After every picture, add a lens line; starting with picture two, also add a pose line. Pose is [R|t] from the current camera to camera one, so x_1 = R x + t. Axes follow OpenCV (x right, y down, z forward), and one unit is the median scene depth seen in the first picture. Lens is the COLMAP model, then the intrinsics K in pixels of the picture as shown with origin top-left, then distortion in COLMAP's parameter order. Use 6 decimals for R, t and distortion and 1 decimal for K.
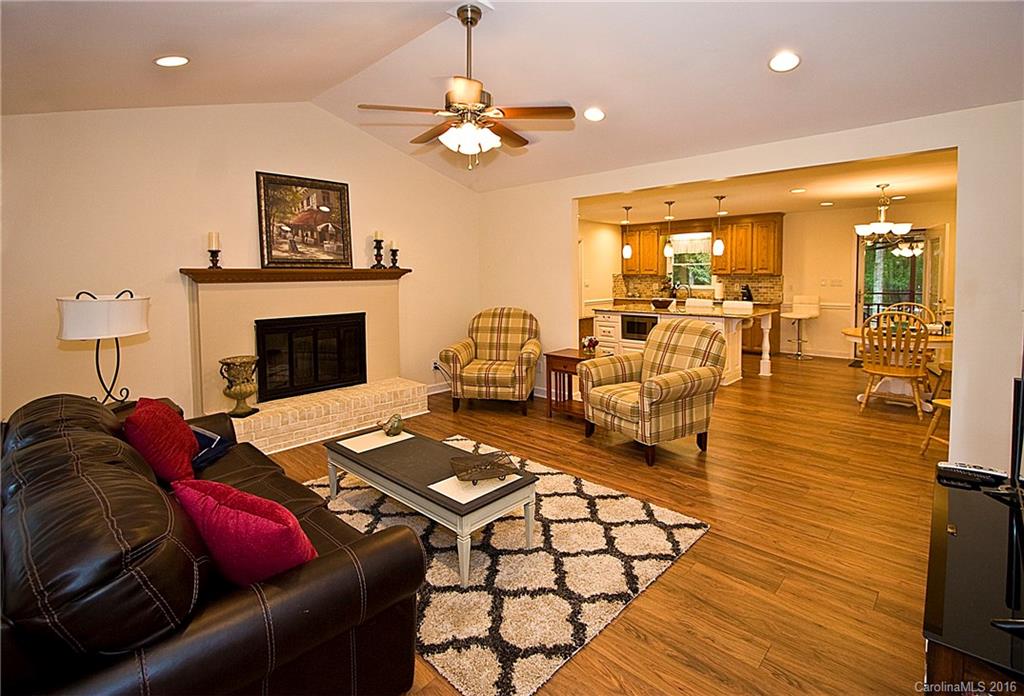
lens RADIAL K [[489.6, 0, 520.6], [0, 489.6, 297.2], [0, 0, 1]] dist [-0.000159, 0.000454]
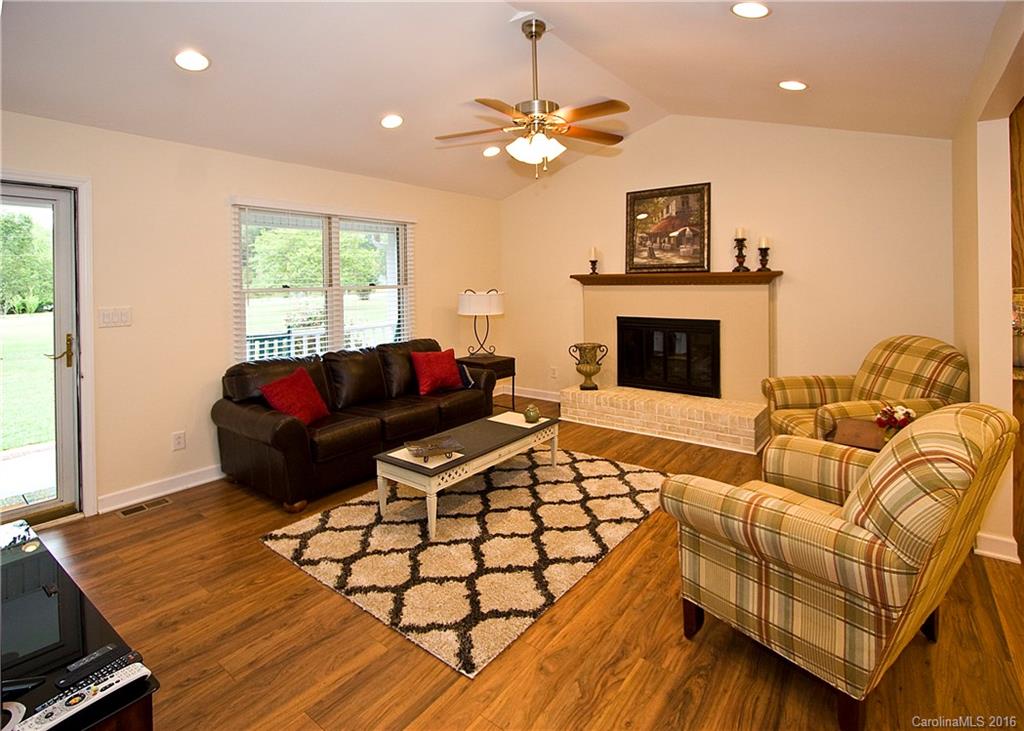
lens RADIAL K [[509.9, 0, 524.8], [0, 509.9, 285.2], [0, 0, 1]] dist [-0.005947, 0.000229]
pose [[0.096239, 0.017682, -0.995201, 0.645026], [-0.036004, 0.999250, 0.014273, -0.037681], [0.994707, 0.034458, 0.096803, 0.605053]]
